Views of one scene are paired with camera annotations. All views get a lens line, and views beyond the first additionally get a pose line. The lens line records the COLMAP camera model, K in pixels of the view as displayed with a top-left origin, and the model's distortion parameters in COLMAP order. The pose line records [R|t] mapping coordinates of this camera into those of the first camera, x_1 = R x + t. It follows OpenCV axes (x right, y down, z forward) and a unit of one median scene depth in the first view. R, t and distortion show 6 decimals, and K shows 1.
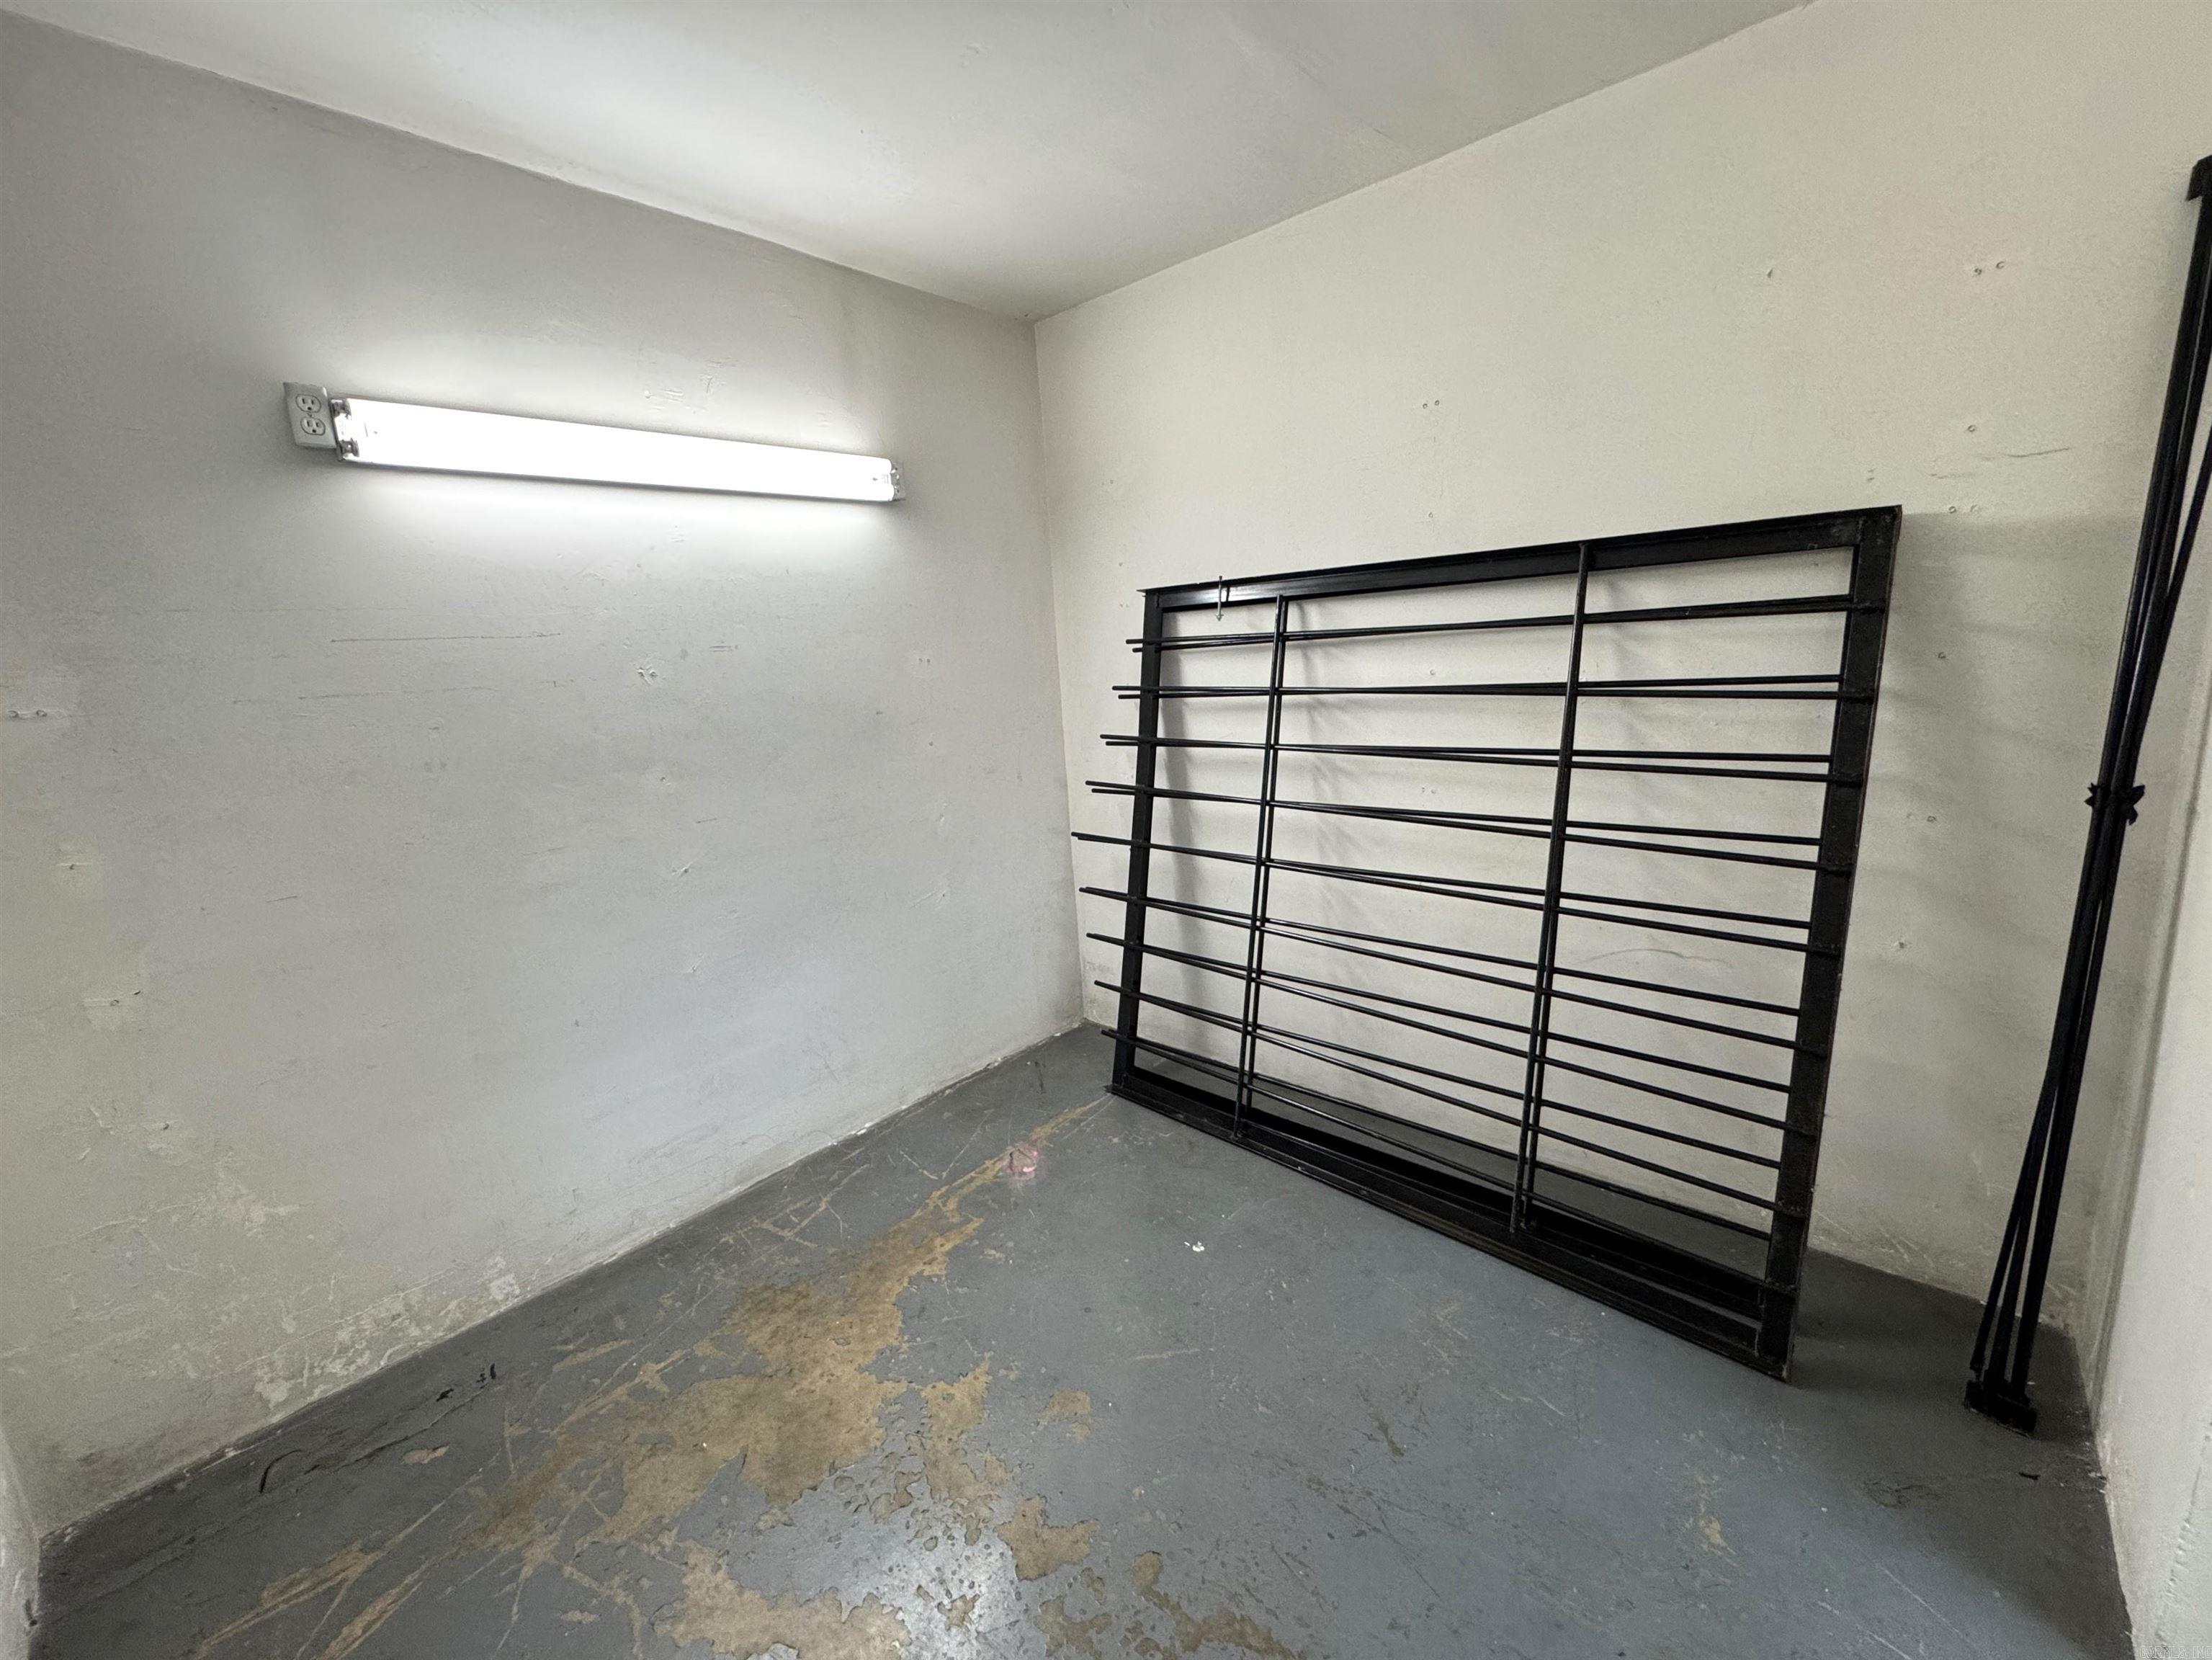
lens RADIAL K [[913.3, 0, 1100.8], [0, 913.3, 830.3], [0, 0, 1]] dist [-0.000672, -0.000099]
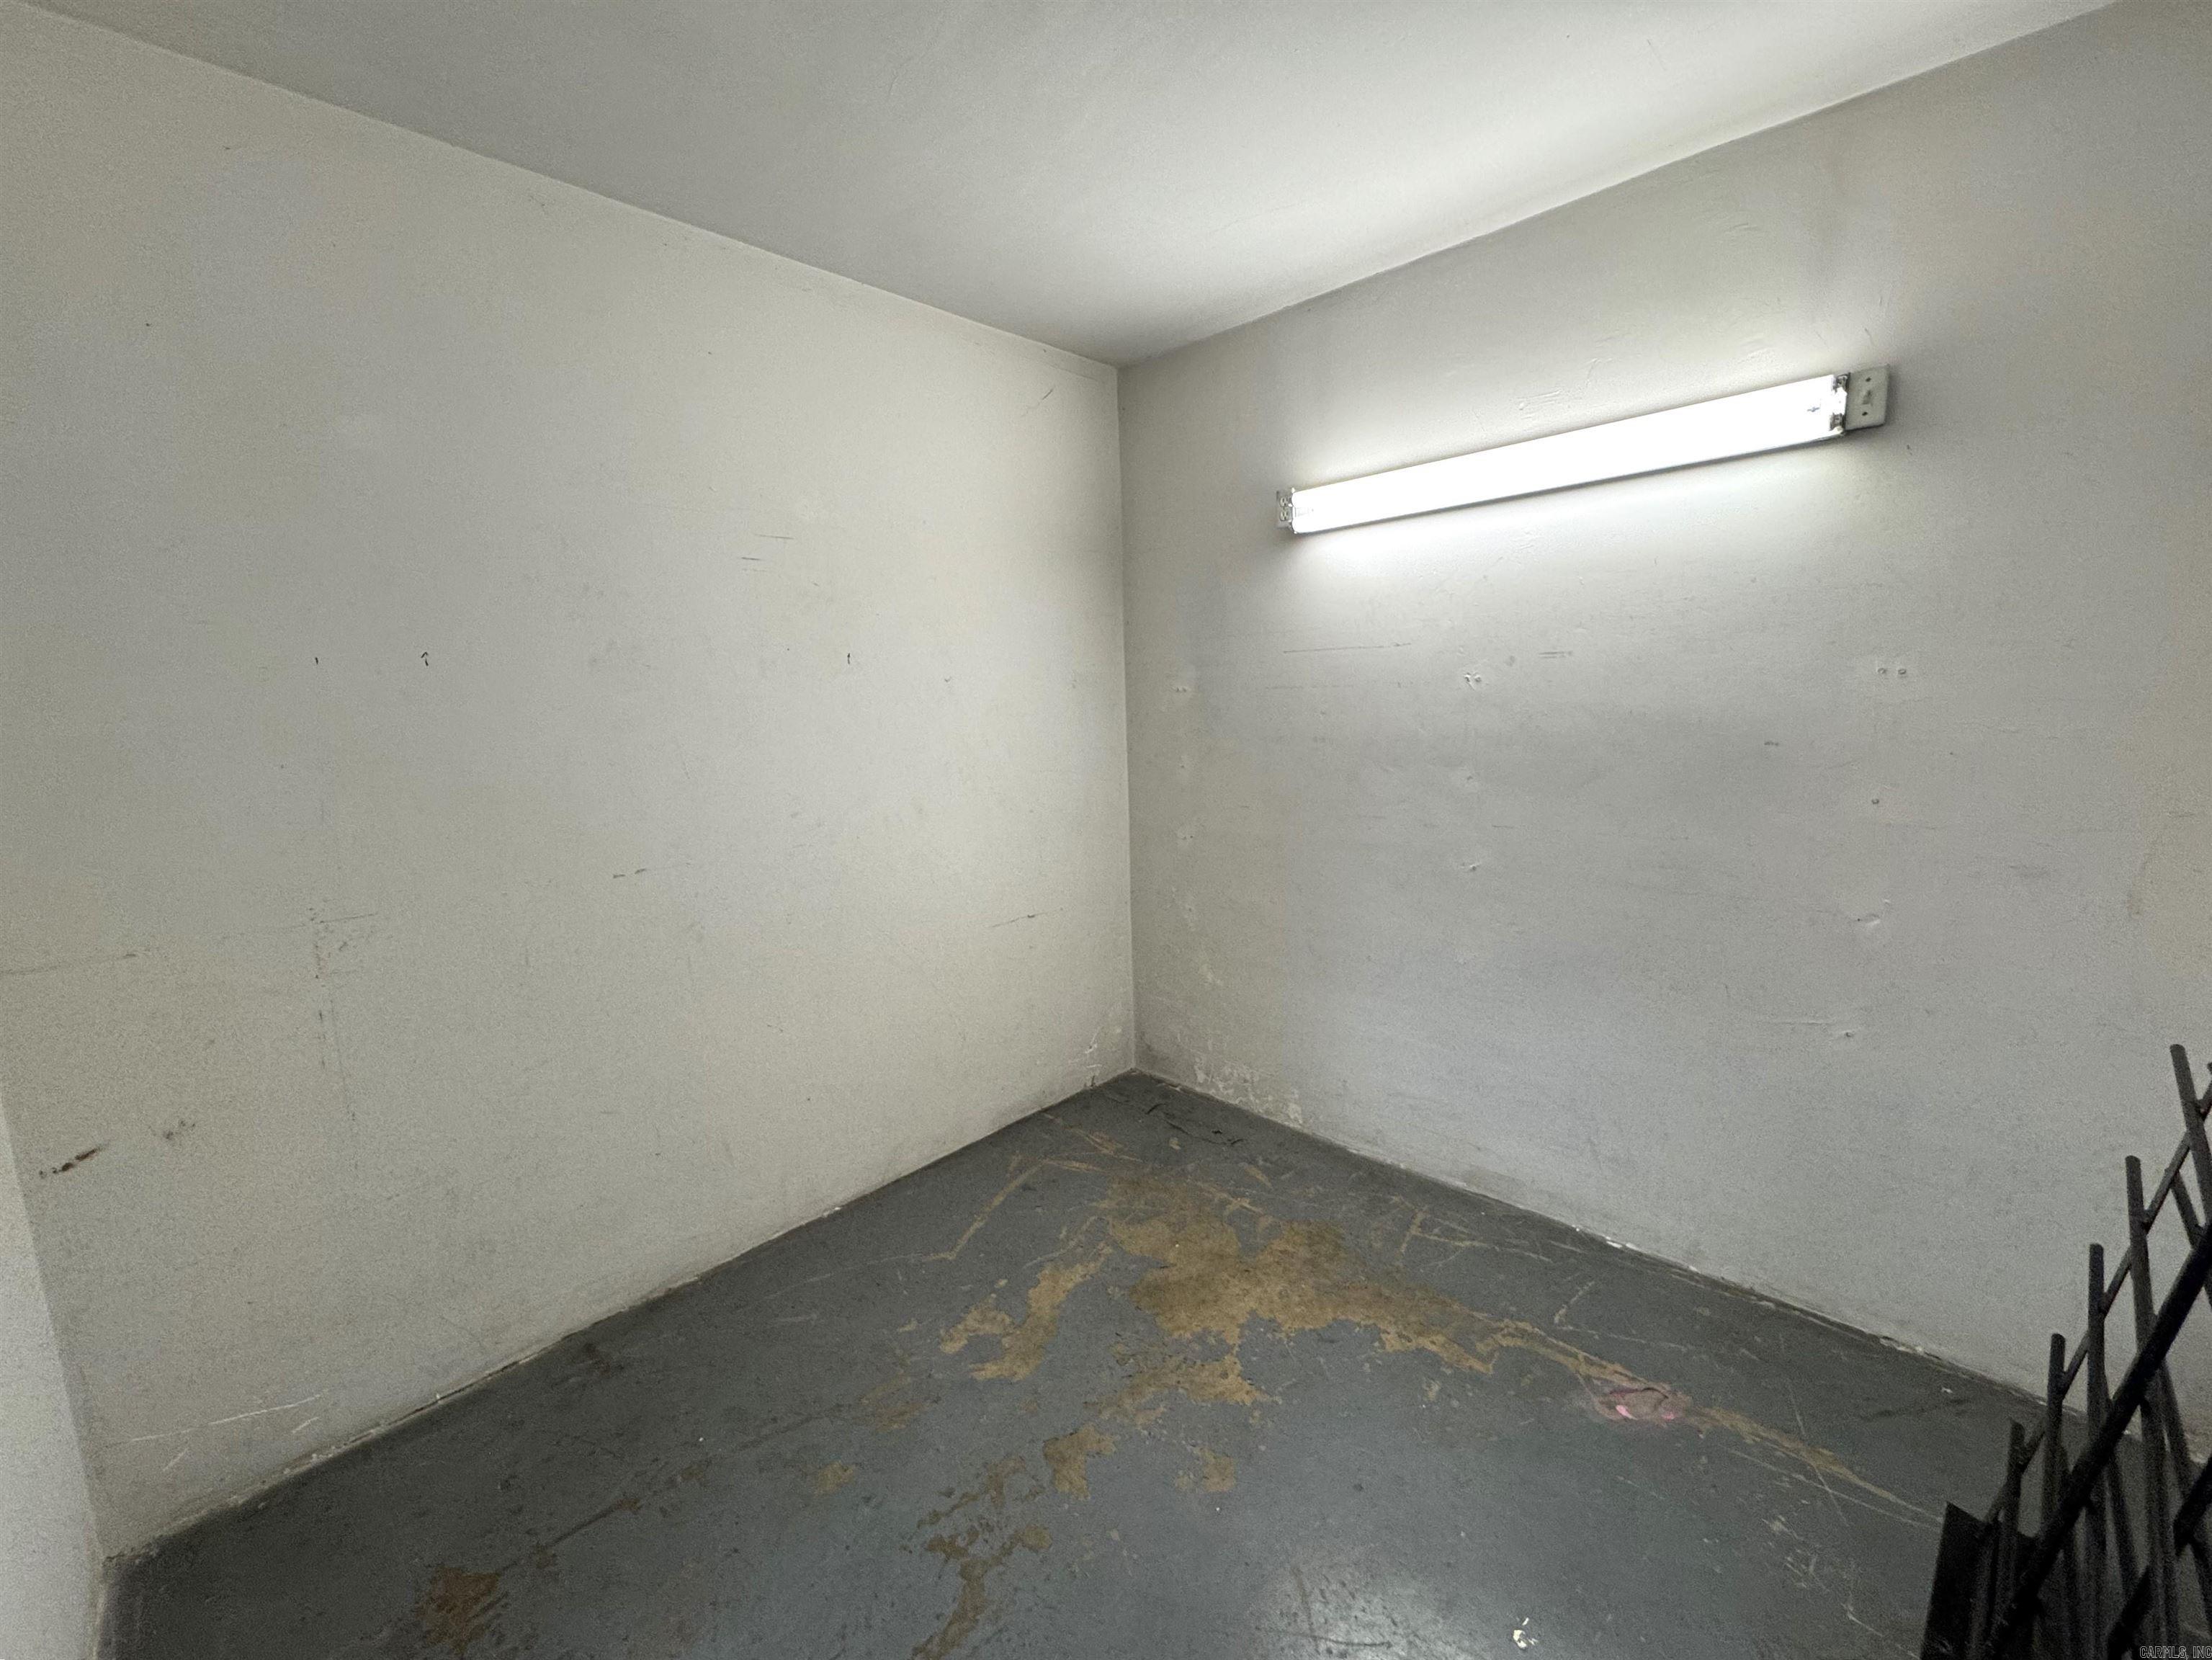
lens RADIAL K [[913.3, 0, 1100.8], [0, 913.3, 830.3], [0, 0, 1]] dist [-0.000672, -0.000099]
pose [[-0.056938, 0.208199, -0.976428, 0.690634], [-0.164732, 0.962650, 0.214867, -0.180666], [0.984693, 0.173083, -0.020514, 0.709401]]
